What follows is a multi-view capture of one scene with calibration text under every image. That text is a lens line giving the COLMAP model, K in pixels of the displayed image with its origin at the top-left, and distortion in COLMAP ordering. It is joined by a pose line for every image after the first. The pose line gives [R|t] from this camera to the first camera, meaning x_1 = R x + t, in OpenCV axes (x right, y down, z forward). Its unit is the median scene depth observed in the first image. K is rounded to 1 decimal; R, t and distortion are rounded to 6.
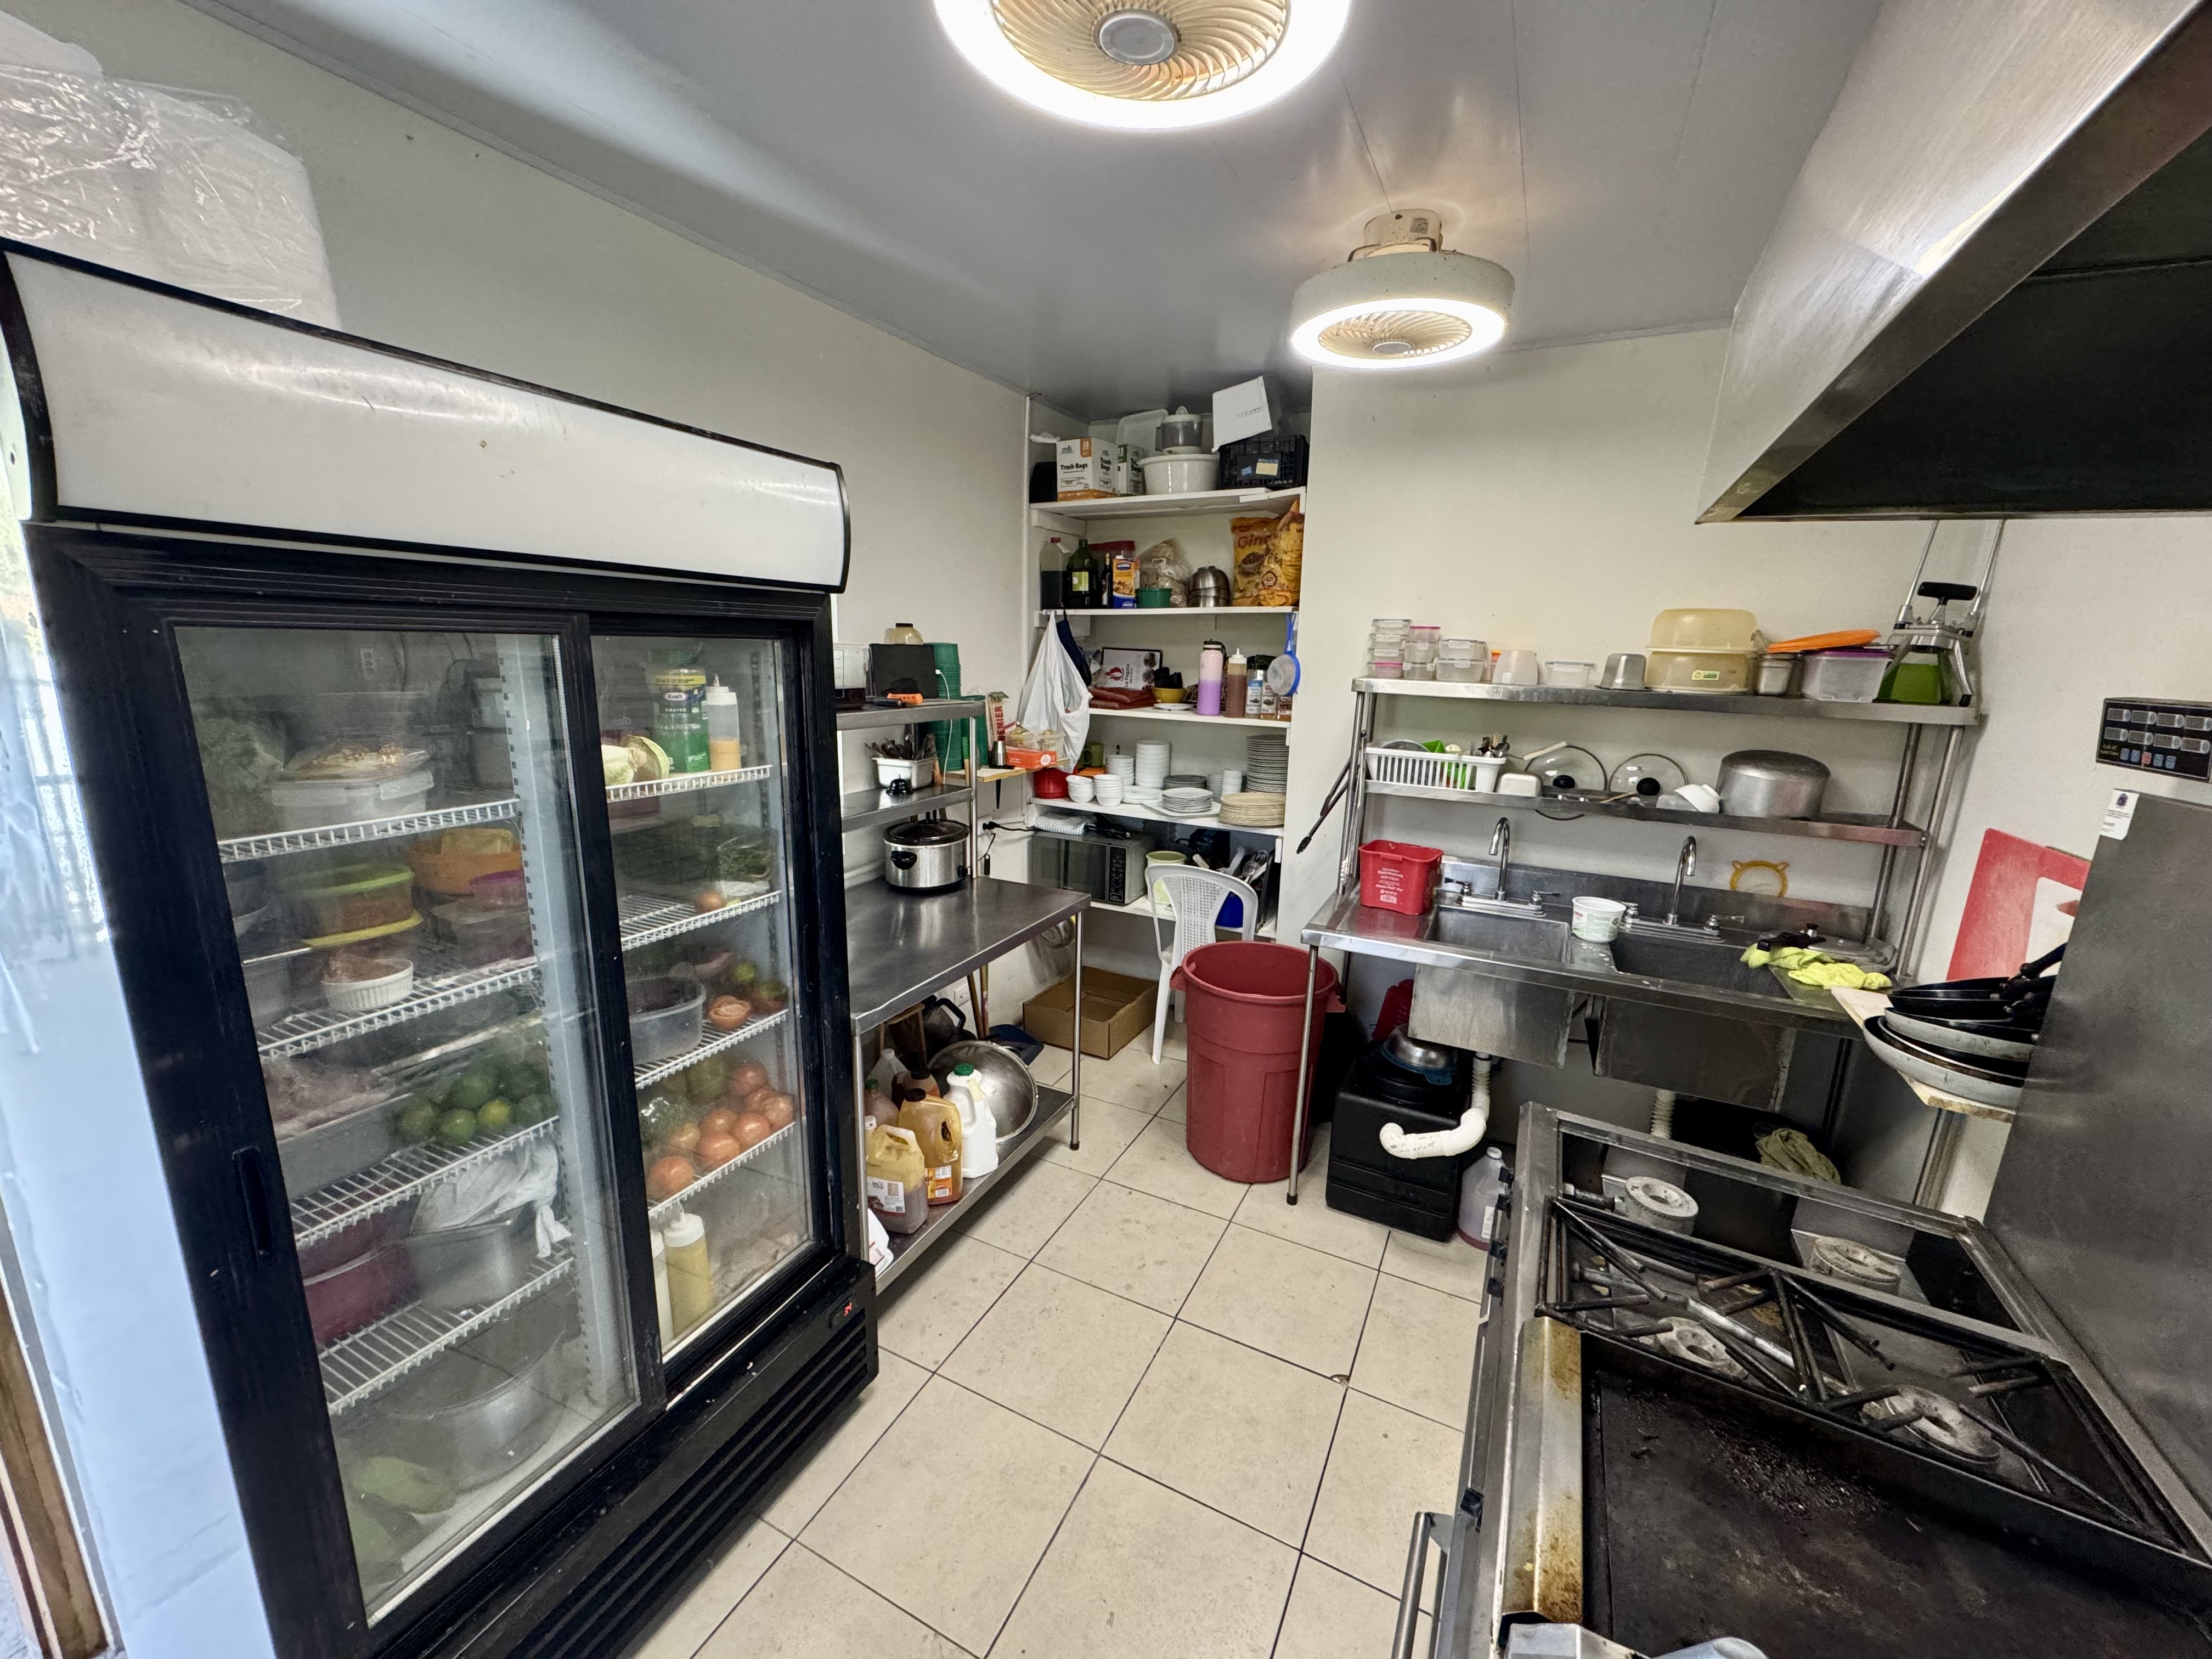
lens RADIAL K [[883.2, 0, 1106.0], [0, 883.2, 829.5], [0, 0, 1]] dist [-0.000369, -0.000040]
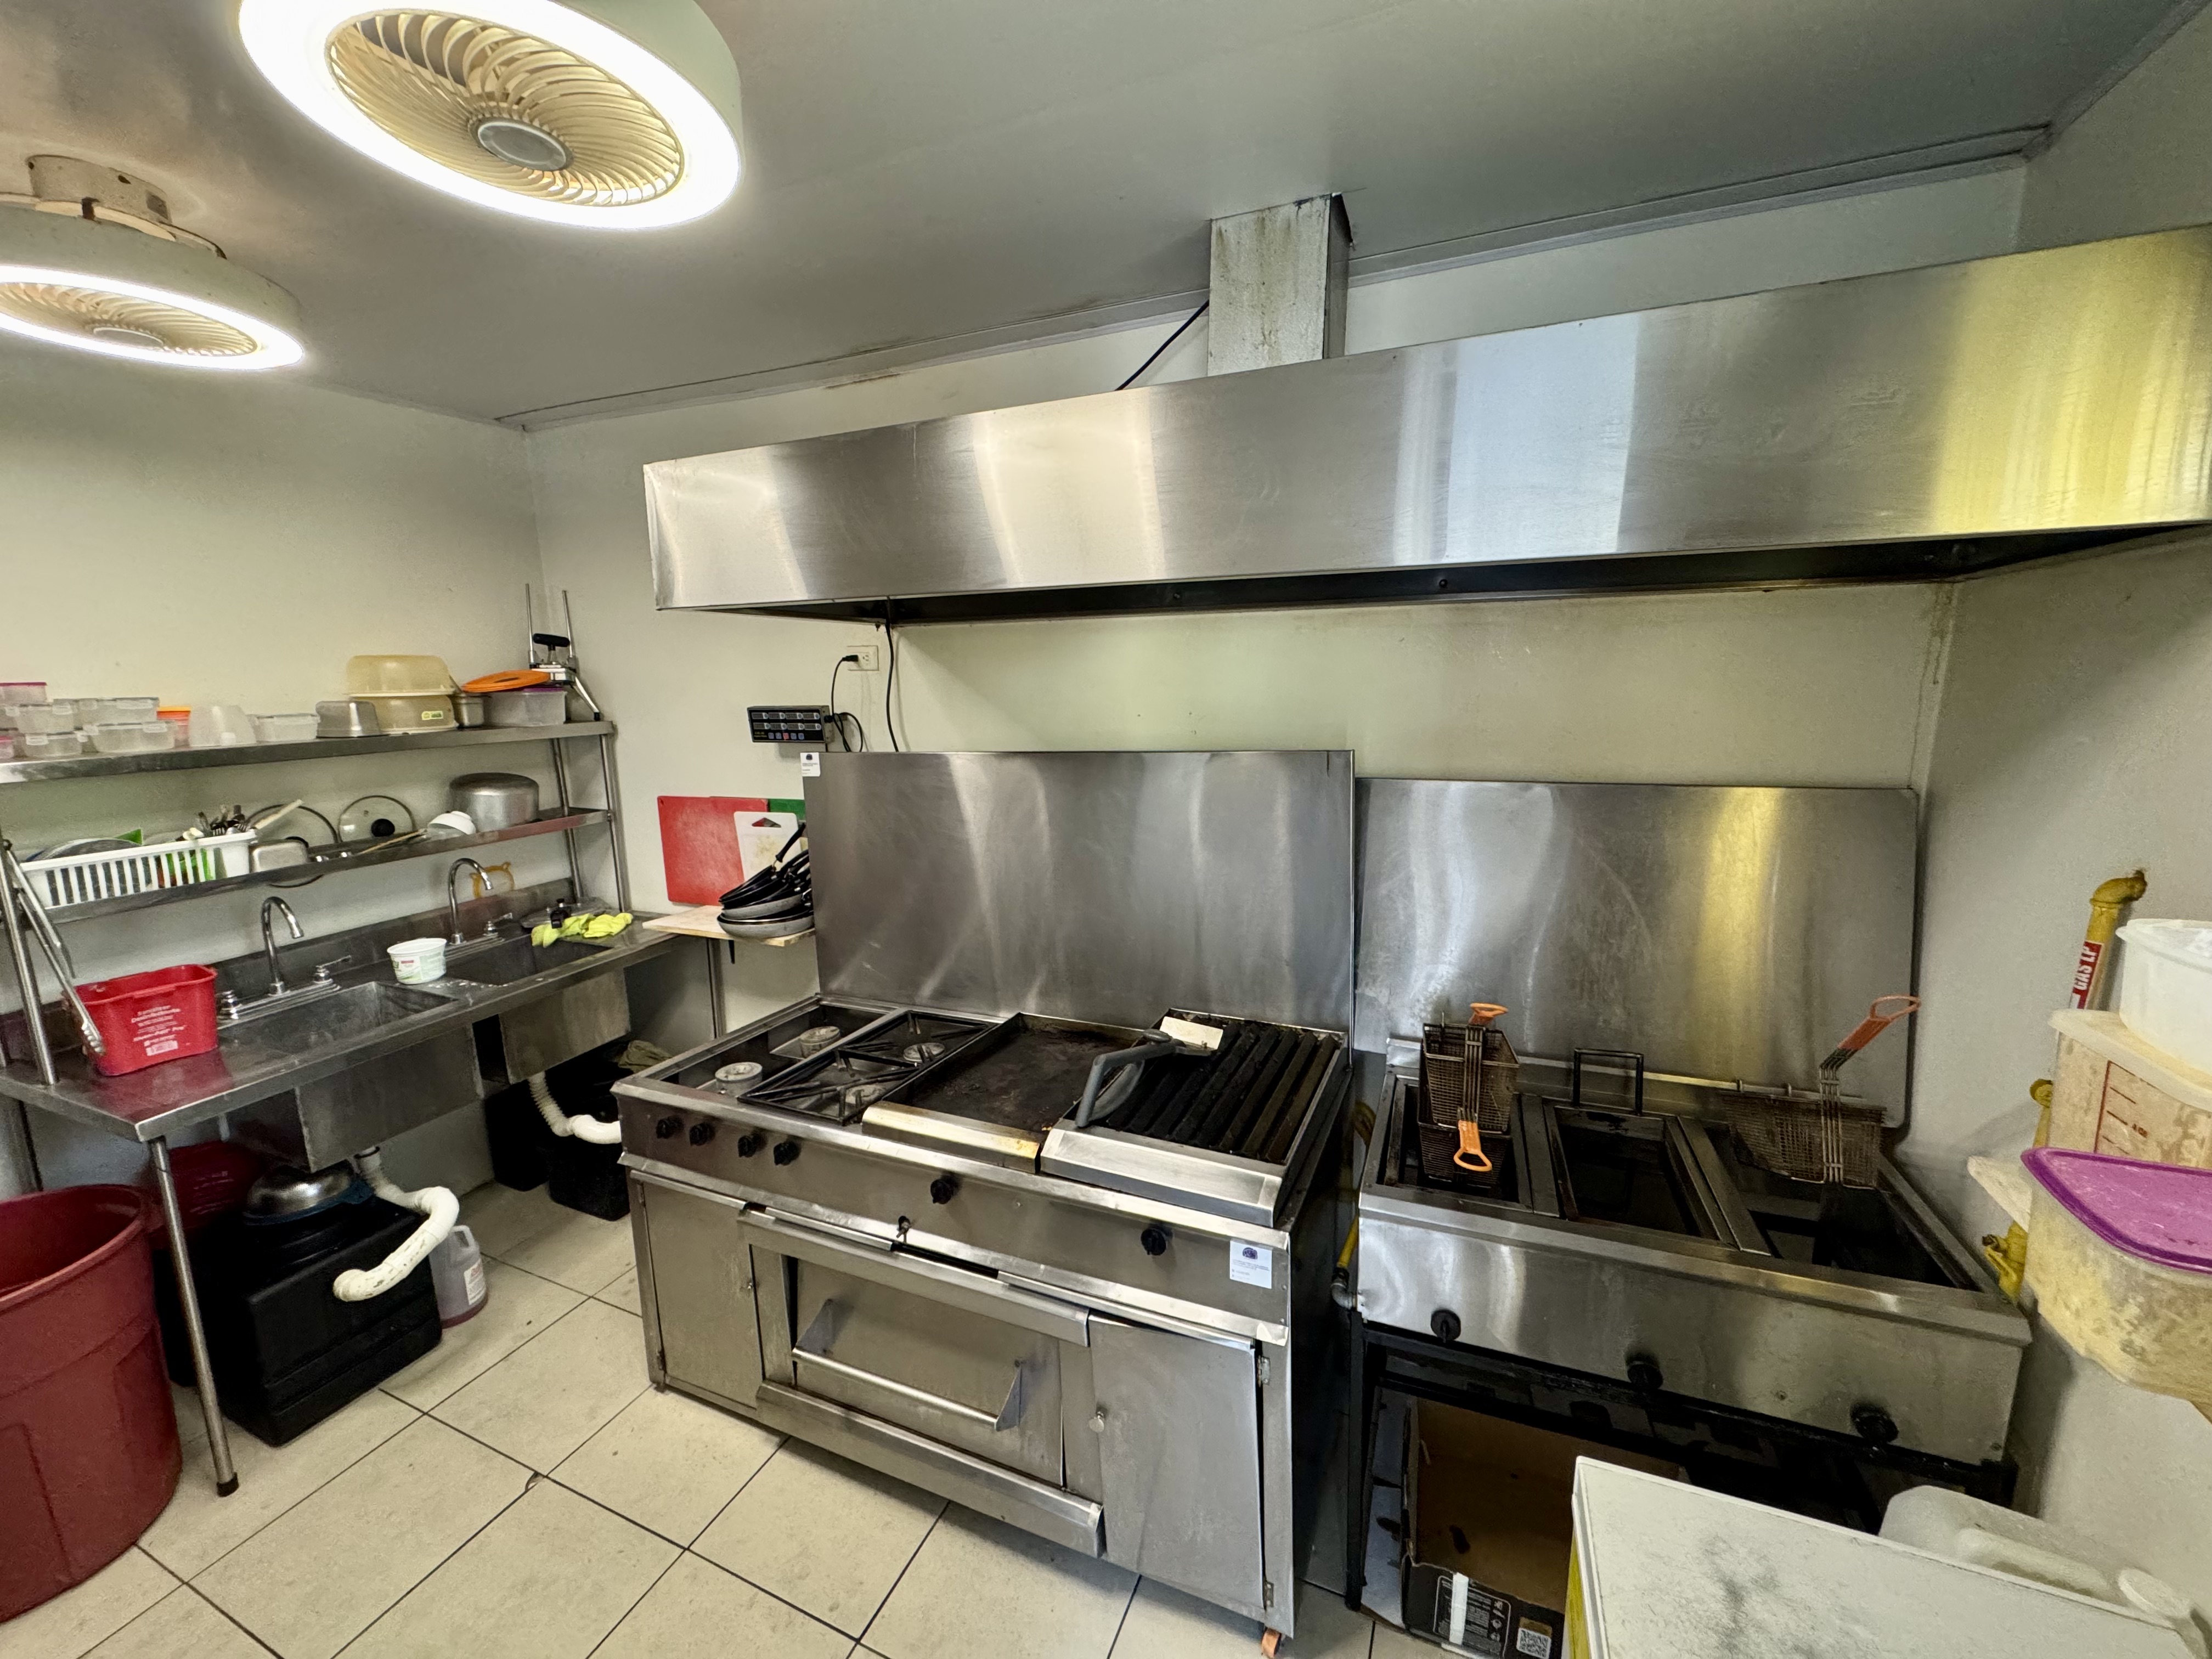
lens RADIAL K [[883.2, 0, 1106.0], [0, 883.2, 829.5], [0, 0, 1]] dist [-0.000369, -0.000040]
pose [[-0.062973, -0.210699, 0.975521, -0.469368], [0.226502, 0.948937, 0.219579, -0.089051], [-0.971973, 0.234785, -0.012034, 0.223958]]
